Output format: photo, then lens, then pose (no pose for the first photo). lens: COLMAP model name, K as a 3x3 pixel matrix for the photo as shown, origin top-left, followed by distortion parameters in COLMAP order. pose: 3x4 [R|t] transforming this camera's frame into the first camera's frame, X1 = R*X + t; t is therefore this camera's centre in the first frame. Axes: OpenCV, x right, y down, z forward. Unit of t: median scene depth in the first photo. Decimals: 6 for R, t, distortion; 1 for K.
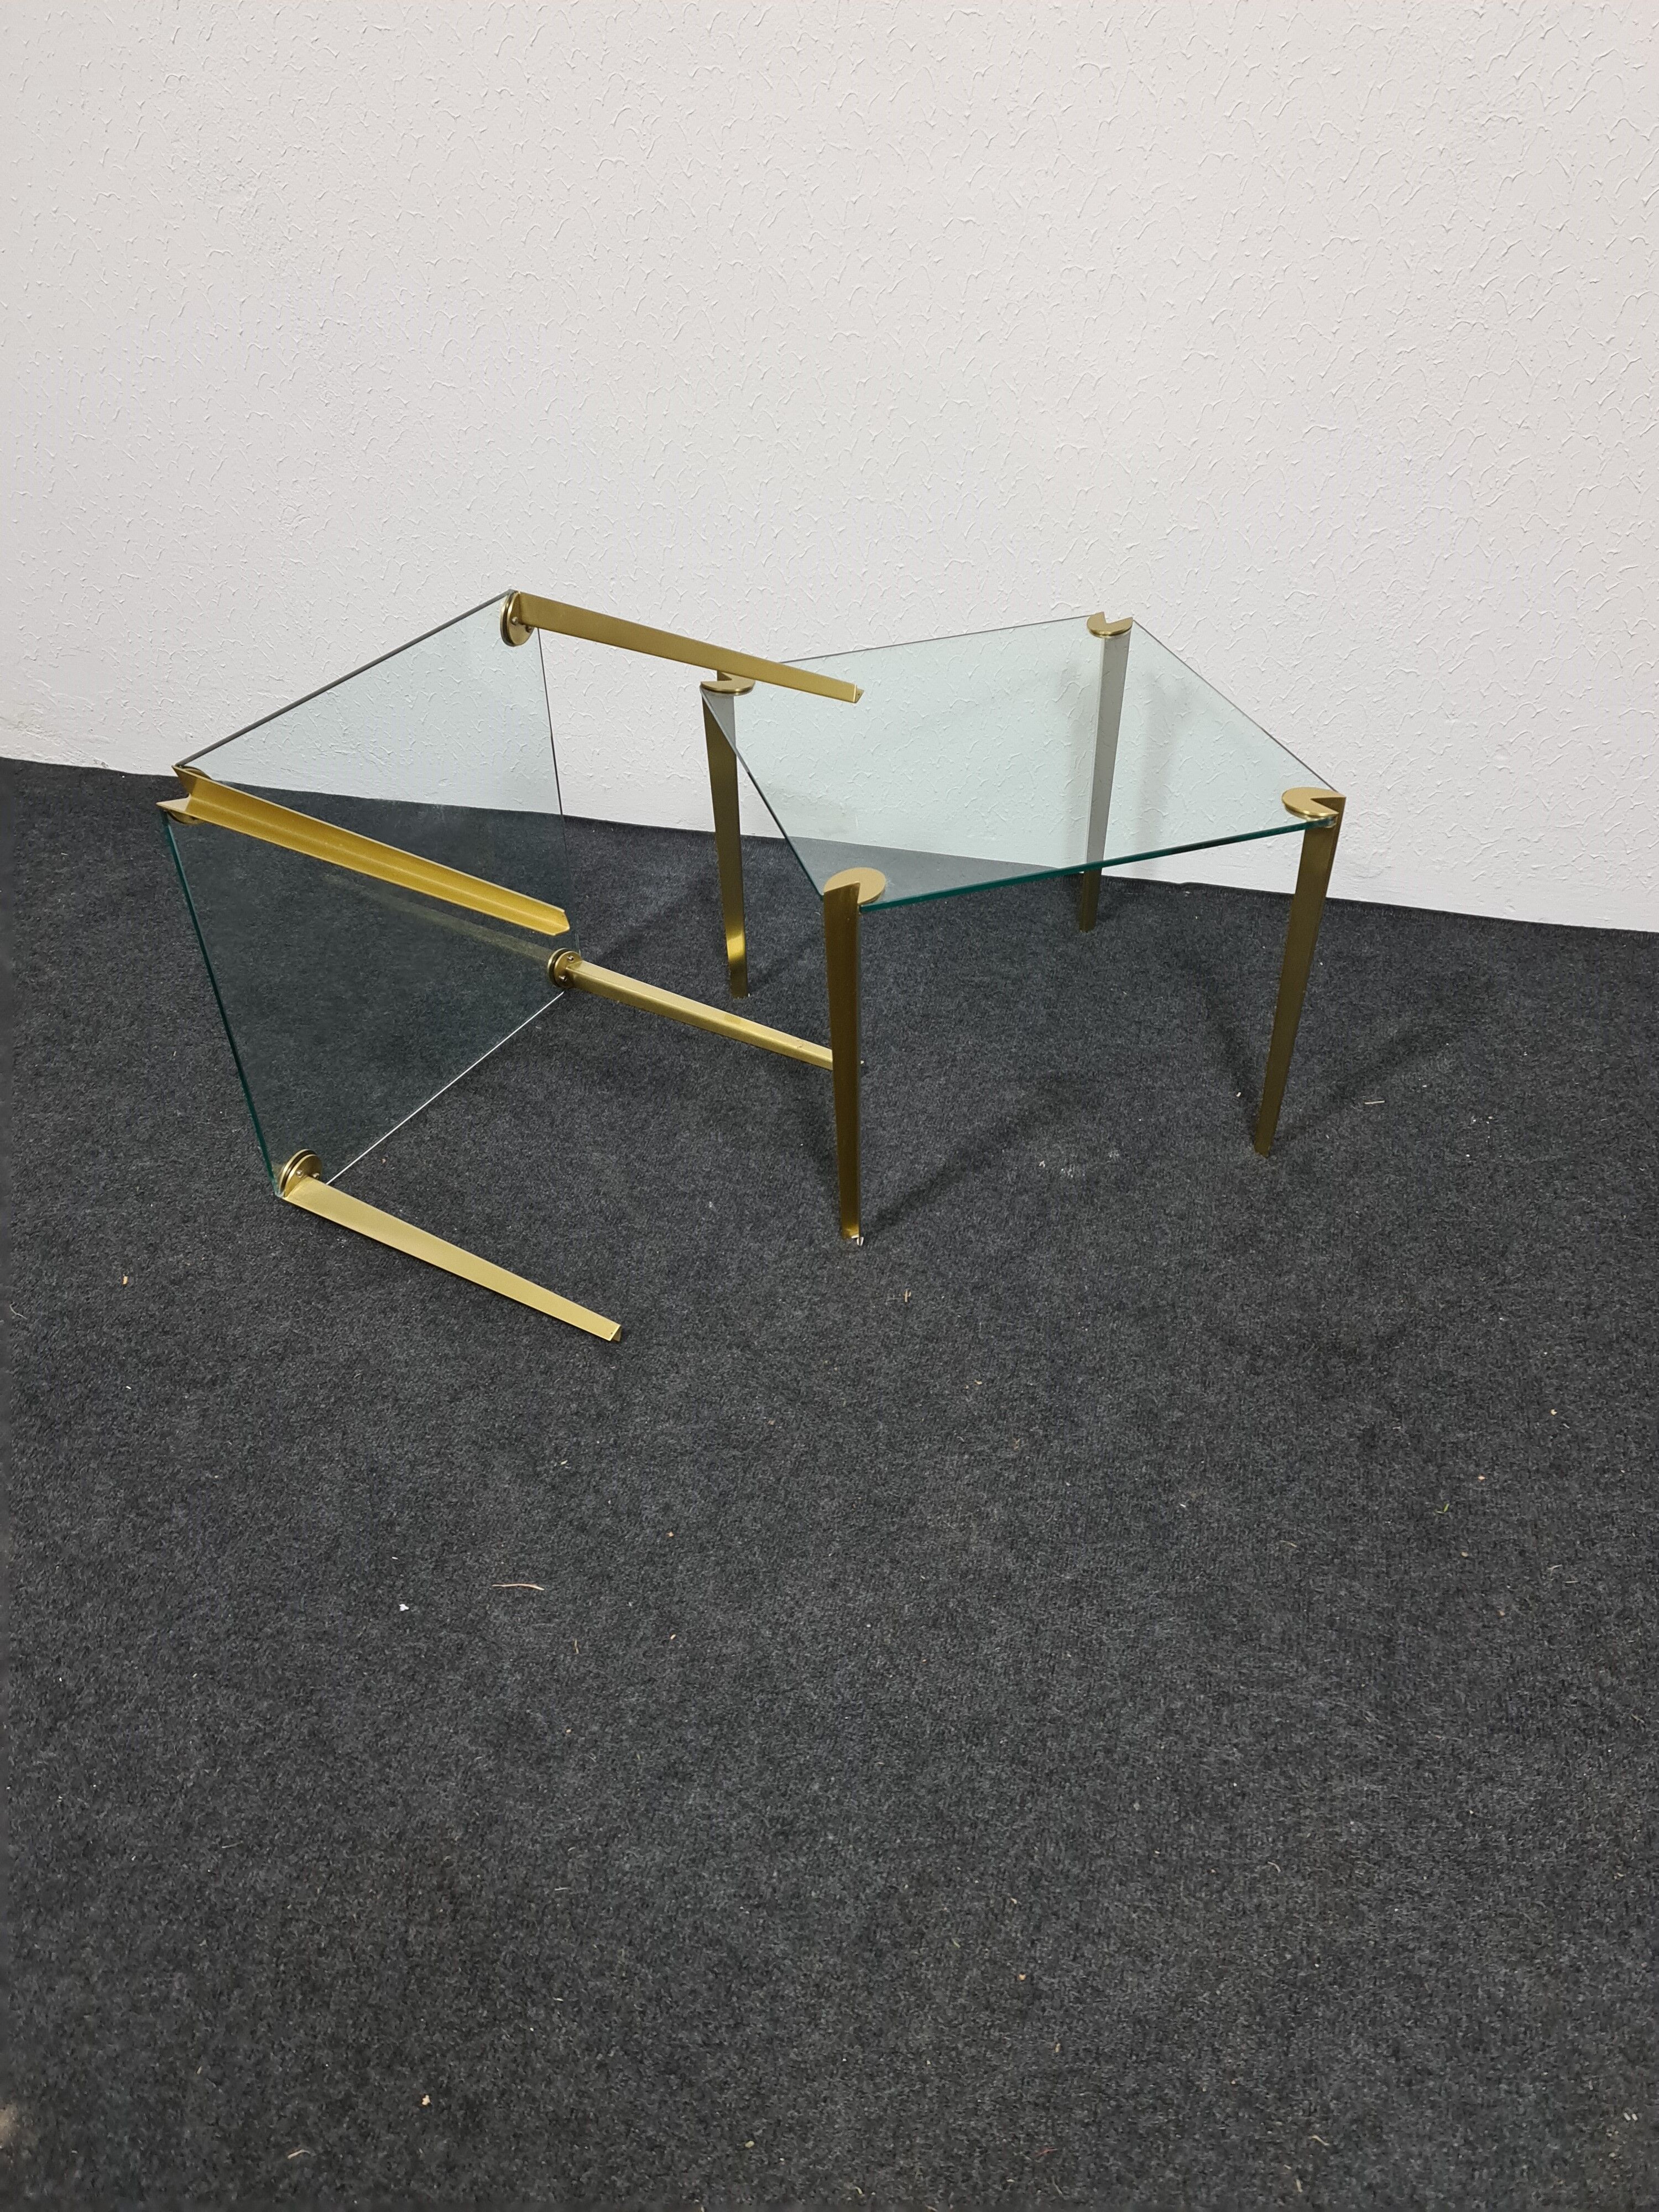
lens RADIAL K [[1598.0, 0, 842.5], [0, 1598.0, 1122.2], [0, 0, 1]] dist [0.080060, -0.074513]
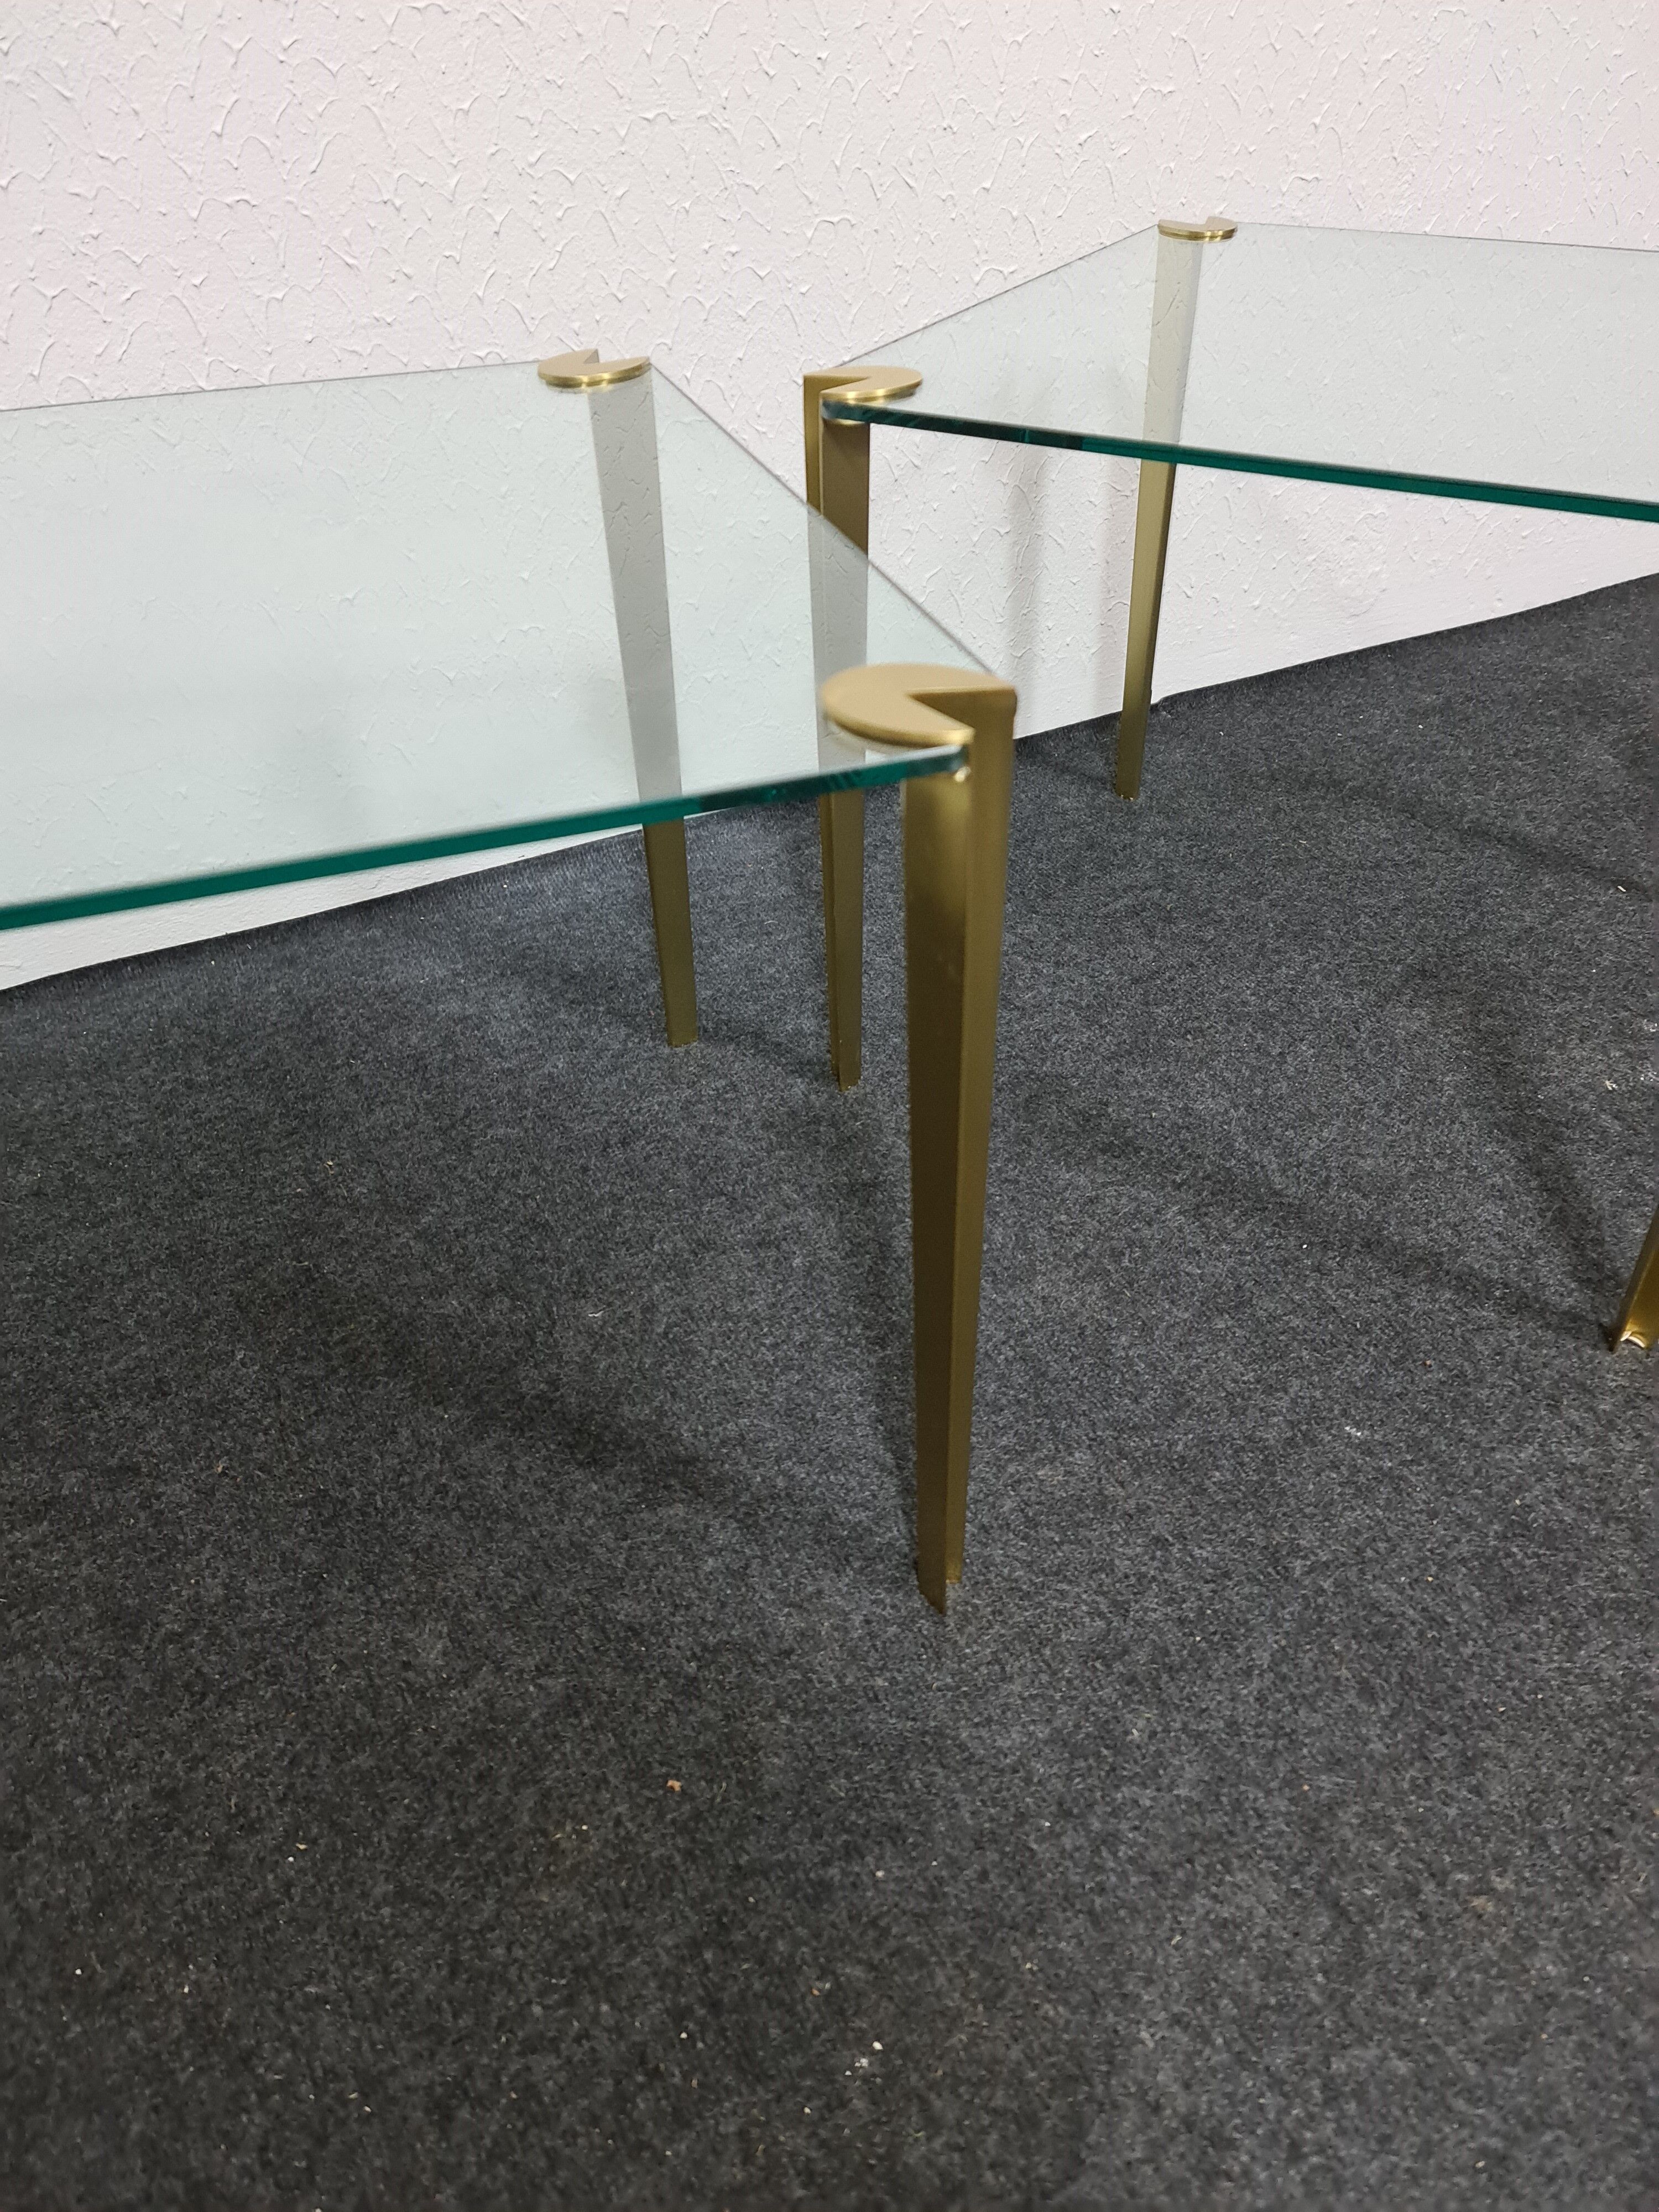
lens RADIAL K [[1598.0, 0, 822.6], [0, 1598.0, 1129.5], [0, 0, 1]] dist [0.080060, -0.074513]
pose [[0.745736, -0.404030, 0.529753, -0.451838], [0.426800, 0.900266, 0.085803, -0.146640], [-0.511586, 0.162112, 0.843801, 0.740213]]
